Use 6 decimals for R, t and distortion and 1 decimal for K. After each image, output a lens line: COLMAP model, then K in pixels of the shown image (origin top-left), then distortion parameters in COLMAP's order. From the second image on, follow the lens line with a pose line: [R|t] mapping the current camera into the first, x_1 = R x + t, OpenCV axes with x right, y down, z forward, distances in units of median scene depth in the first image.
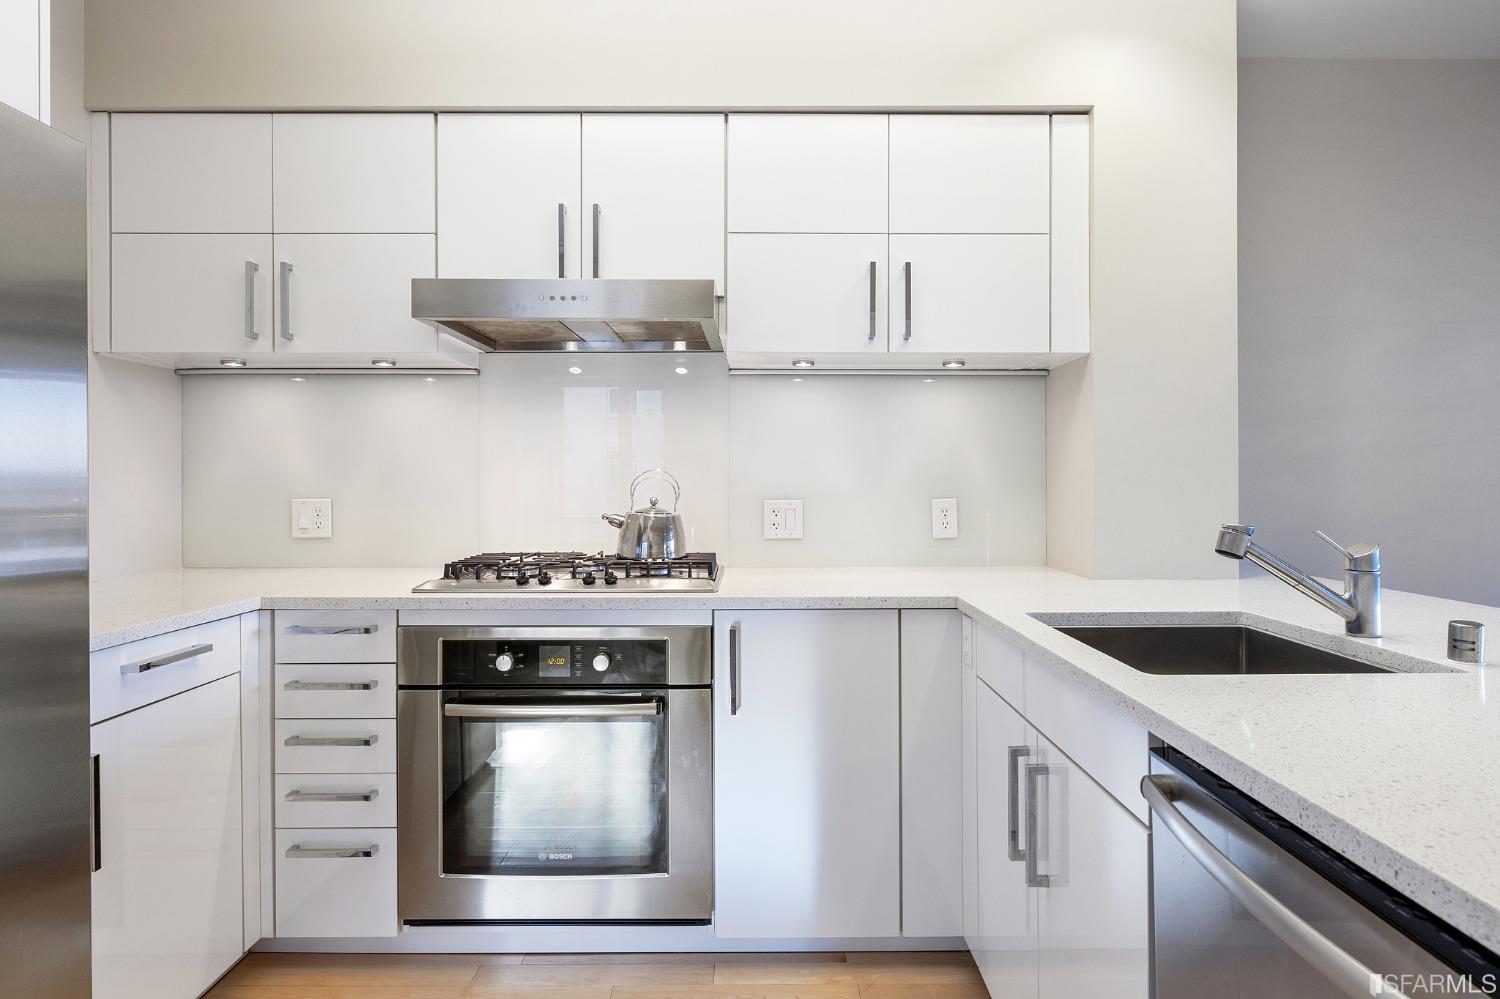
lens RADIAL K [[803.0, 0, 734.2], [0, 803.0, 486.0], [0, 0, 1]] dist [-0.007460, -0.000368]
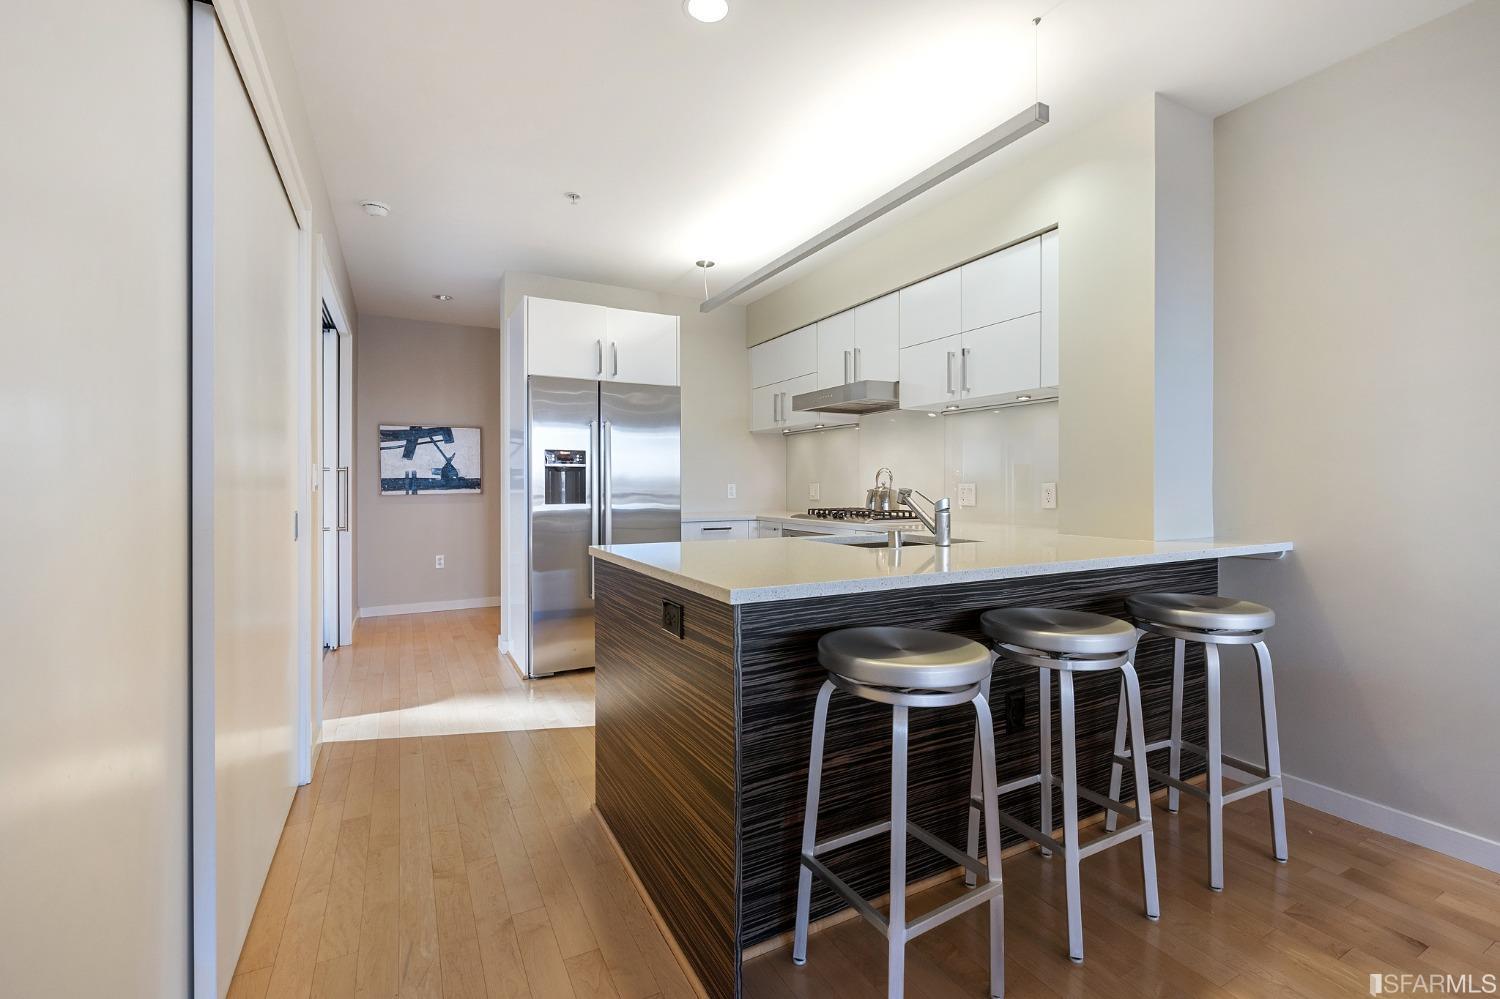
lens RADIAL K [[623.9, 0, 747.4], [0, 623.9, 486.1], [0, 0, 1]] dist [-0.002030, -0.000395]
pose [[0.490697, 0.001568, -0.871329, 1.162292], [-0.001880, 0.999998, 0.000741, 0.025977], [0.871328, 0.001274, 0.490699, -0.096408]]
